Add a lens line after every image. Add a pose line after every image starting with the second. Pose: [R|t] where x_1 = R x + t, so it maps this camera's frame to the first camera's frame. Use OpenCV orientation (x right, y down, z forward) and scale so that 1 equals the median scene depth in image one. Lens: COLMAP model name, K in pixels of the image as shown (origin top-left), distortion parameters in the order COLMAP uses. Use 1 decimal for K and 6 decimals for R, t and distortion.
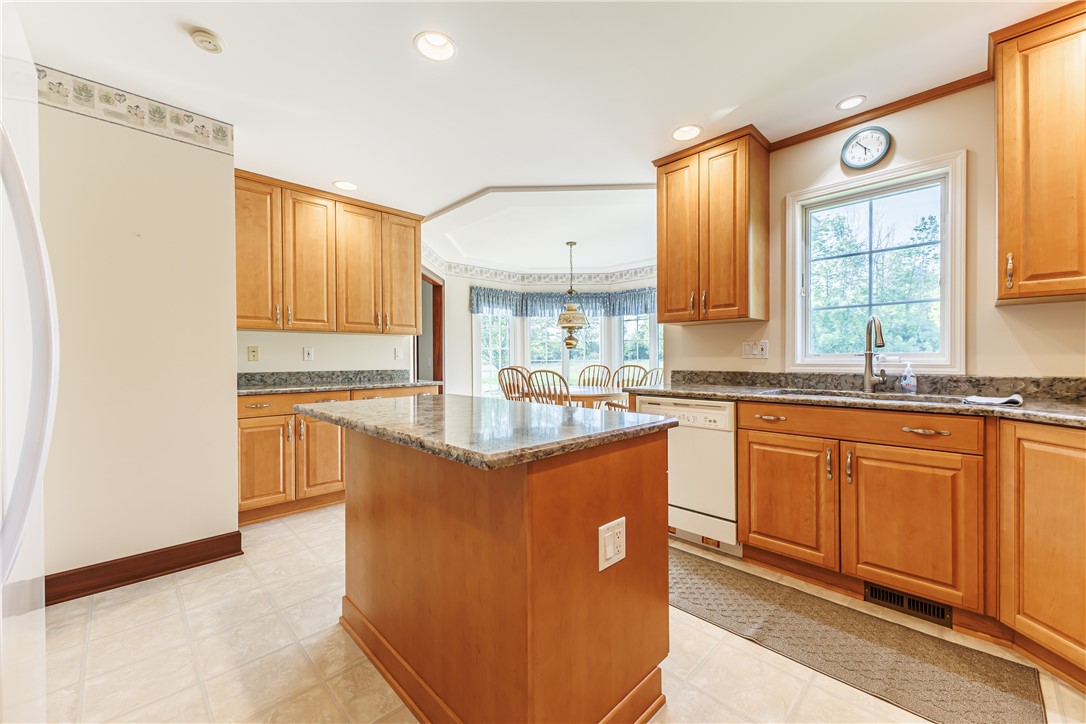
lens RADIAL K [[428.5, 0, 543.0], [0, 428.5, 362.0], [0, 0, 1]] dist [0.006972, -0.000553]
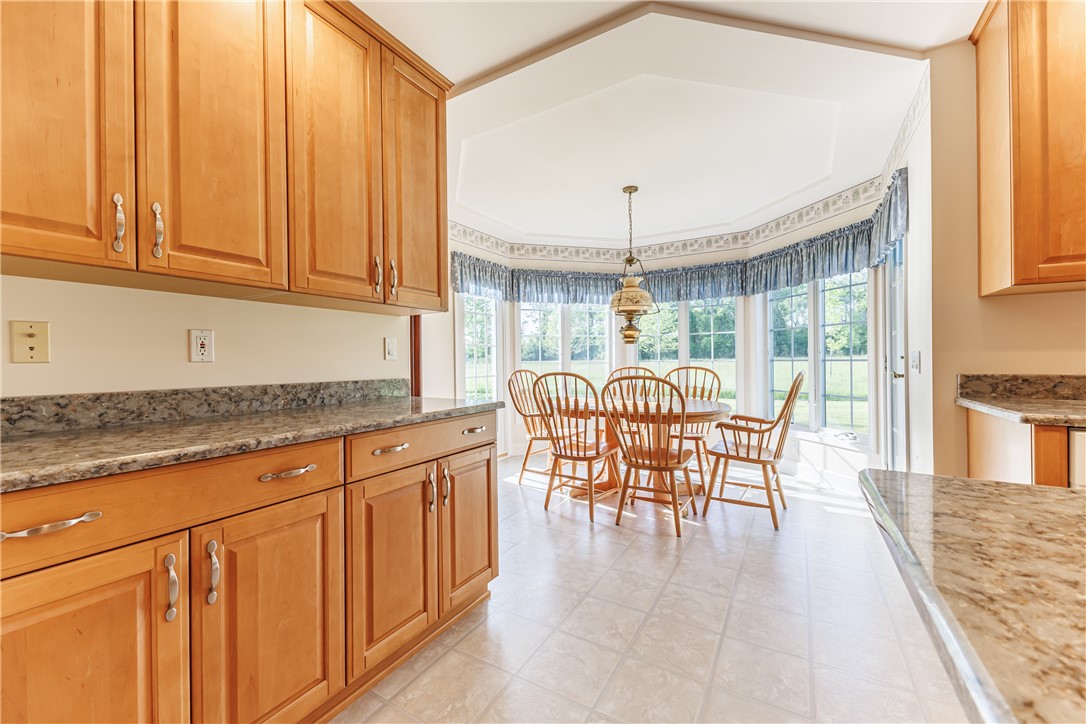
lens RADIAL K [[428.5, 0, 543.0], [0, 428.5, 362.0], [0, 0, 1]] dist [0.006972, -0.000553]
pose [[0.966446, -0.005766, 0.256805, -0.316054], [0.007321, 0.999960, -0.005101, 0.001375], [-0.256765, 0.006810, 0.966450, 0.485283]]
